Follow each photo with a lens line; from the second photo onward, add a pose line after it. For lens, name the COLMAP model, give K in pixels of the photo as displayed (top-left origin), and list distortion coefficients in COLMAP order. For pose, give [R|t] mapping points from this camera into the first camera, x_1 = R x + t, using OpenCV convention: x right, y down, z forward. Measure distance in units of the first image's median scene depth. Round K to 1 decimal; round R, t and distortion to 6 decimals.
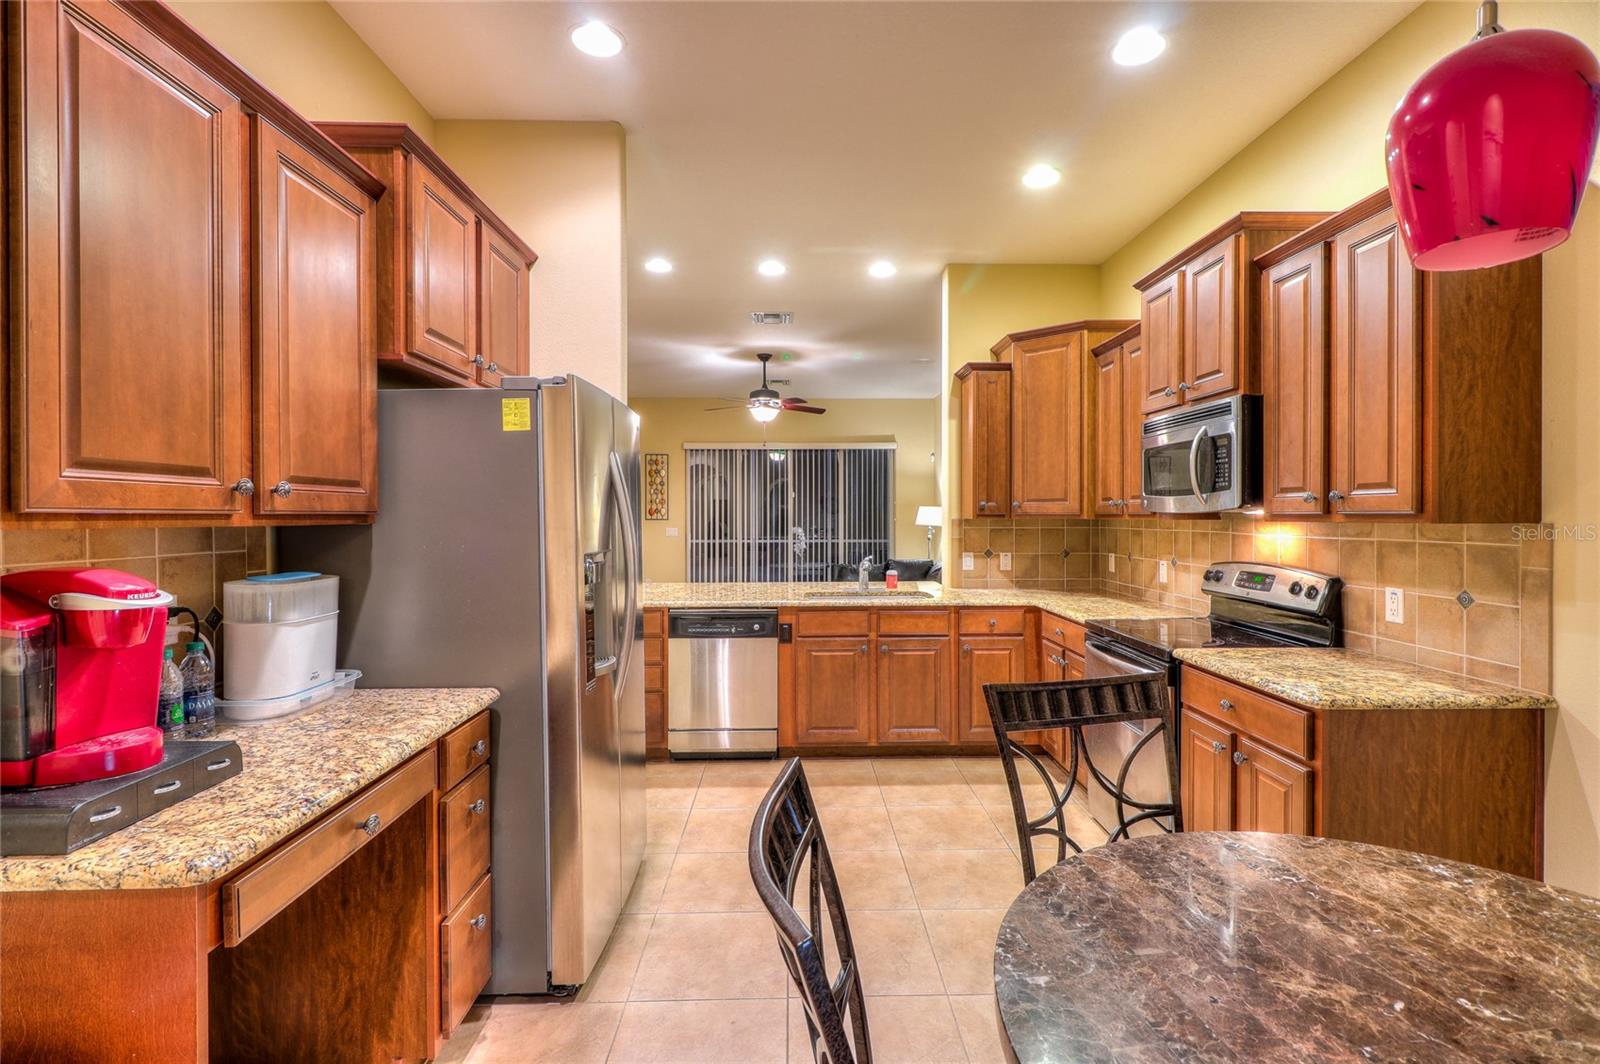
lens RADIAL K [[731.1, 0, 800.0], [0, 731.1, 532.0], [0, 0, 1]] dist [0.001179, 0.000152]
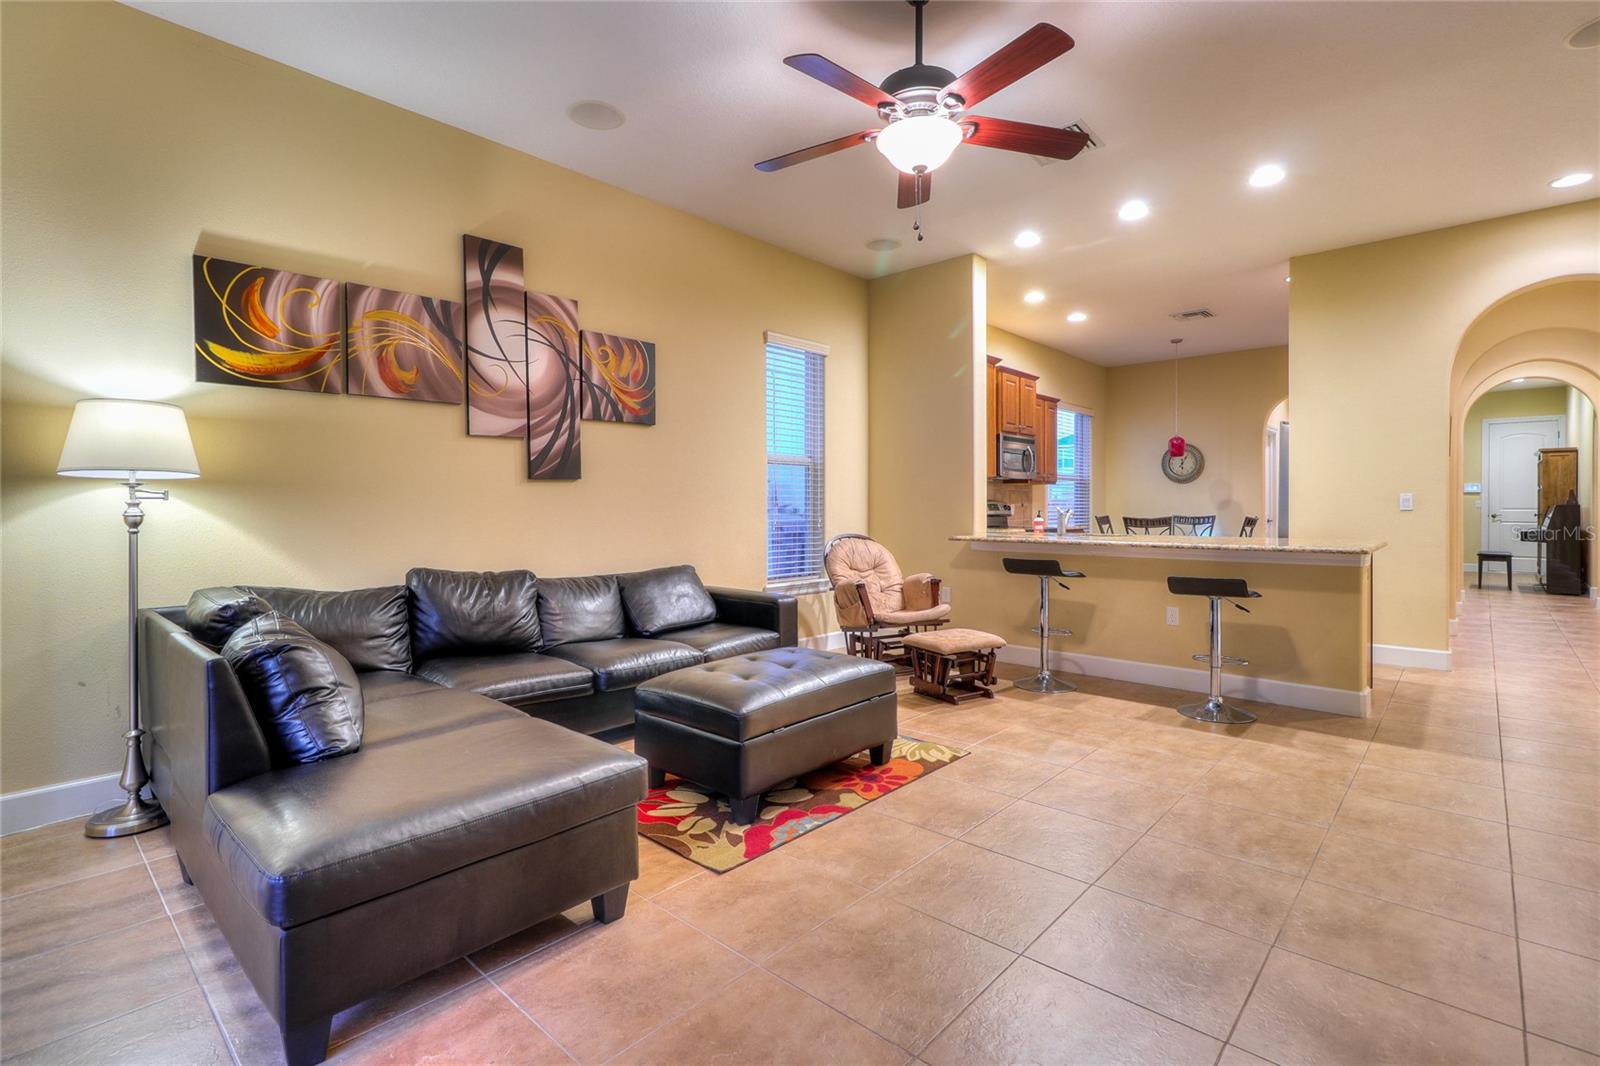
lens RADIAL K [[751.2, 0, 812.4], [0, 751.2, 507.4], [0, 0, 1]] dist [0.002388, -0.000429]
pose [[-0.739536, 0.000628, 0.673116, -0.739147], [0.017400, 0.999683, 0.018185, 0.013958], [-0.672892, 0.025160, -0.739313, 3.824983]]
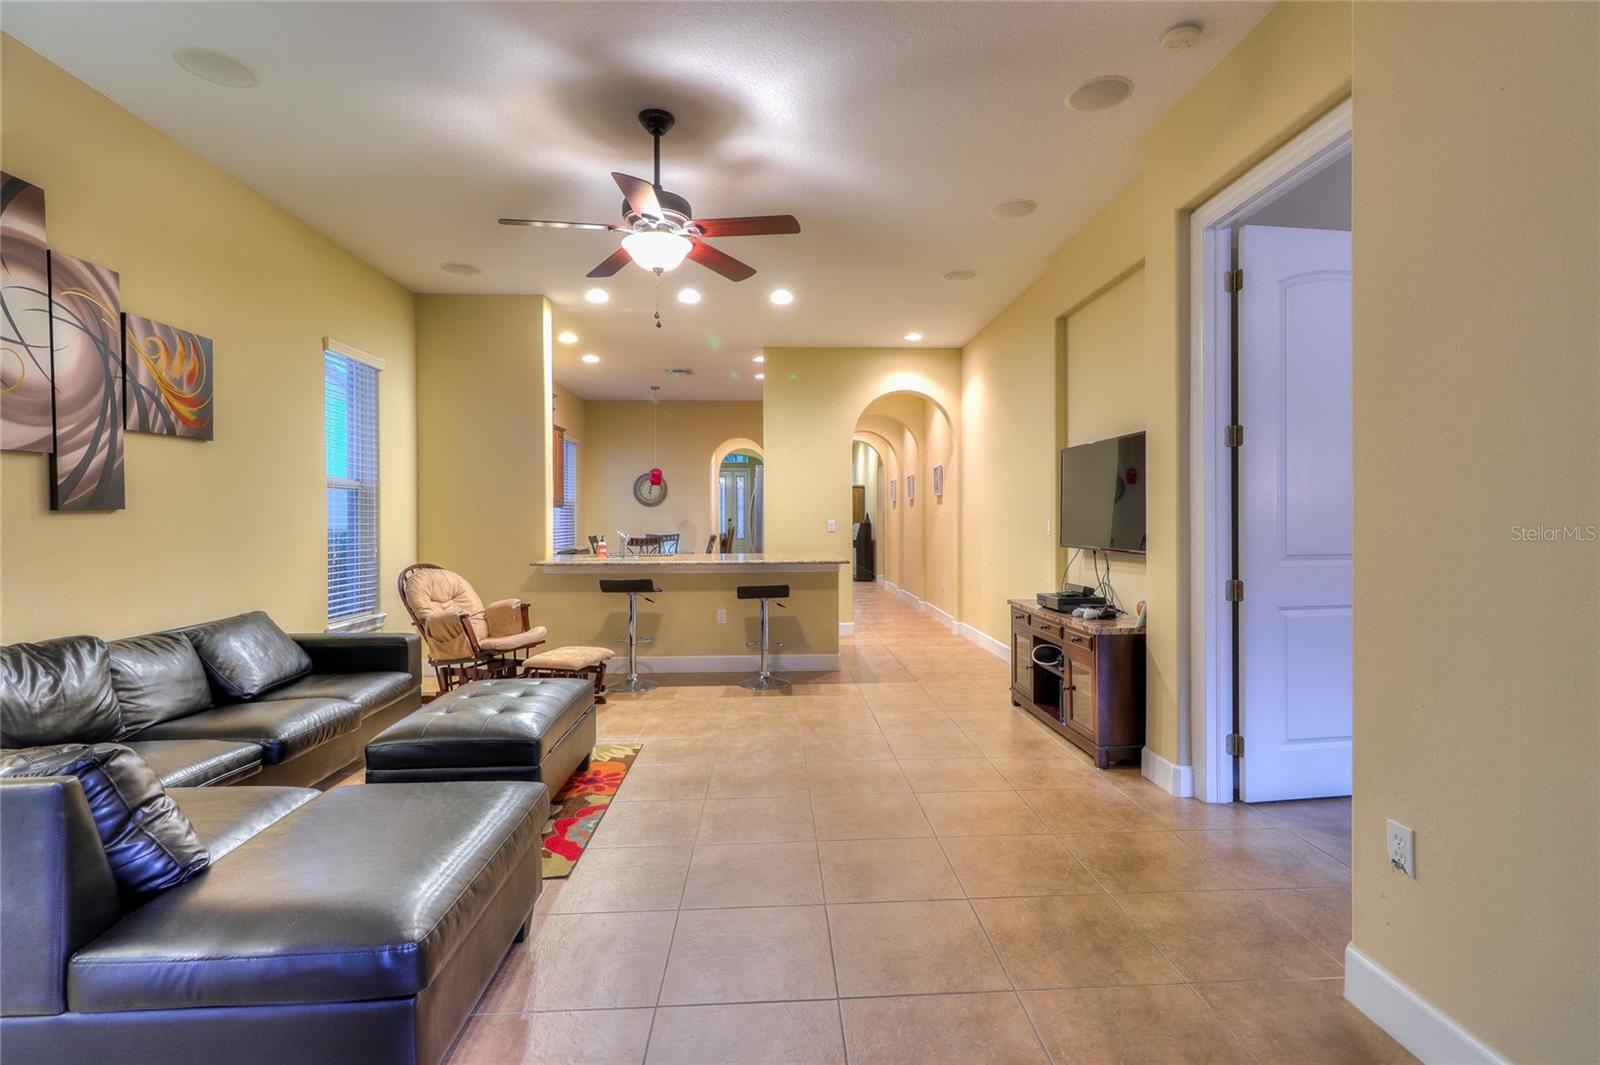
lens RADIAL K [[749.0, 0, 825.0], [0, 749.0, 519.5], [0, 0, 1]] dist [0.001499, 0.000346]
pose [[-0.998115, 0.002994, -0.061294, -0.337008], [0.001417, 0.999667, 0.025756, -0.041348], [0.061351, 0.025621, -0.997787, 4.265327]]
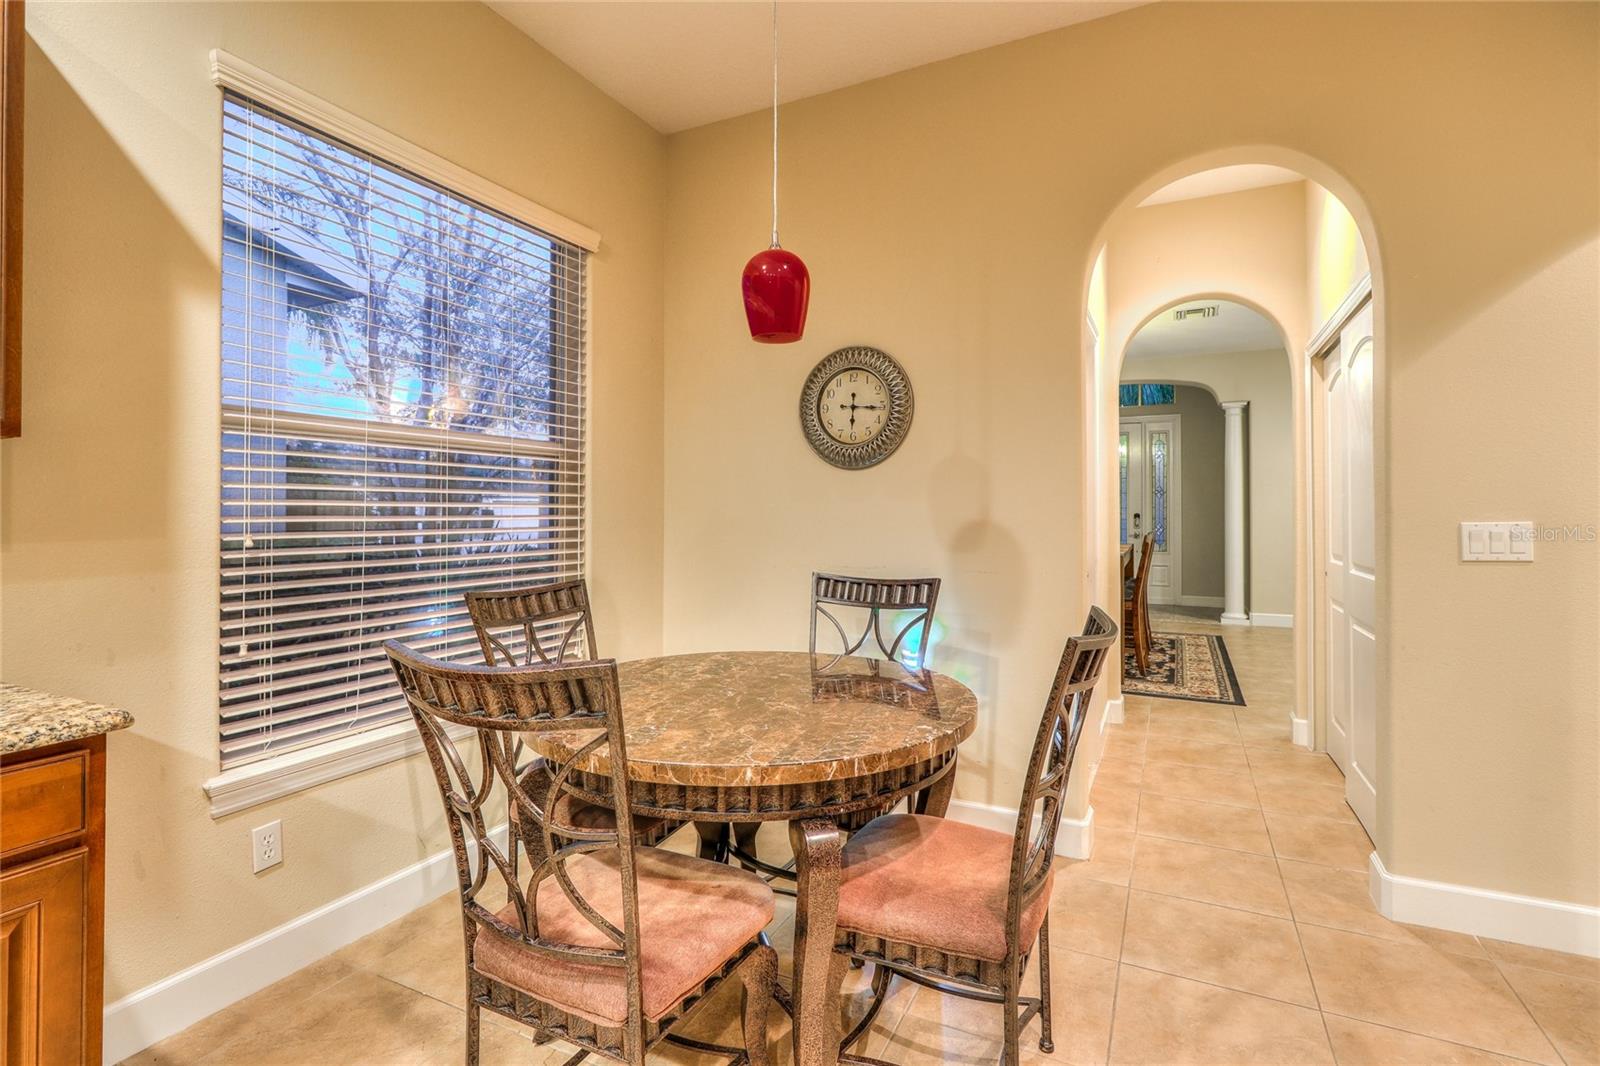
lens RADIAL K [[751.0, 0, 803.0], [0, 751.0, 505.2], [0, 0, 1]] dist [-0.027409, -0.000060]
pose [[-0.888218, 0.004405, 0.459401, -0.074824], [0.010037, 0.999901, 0.009819, 0.037777], [-0.459312, 0.013332, -0.888175, 0.970085]]
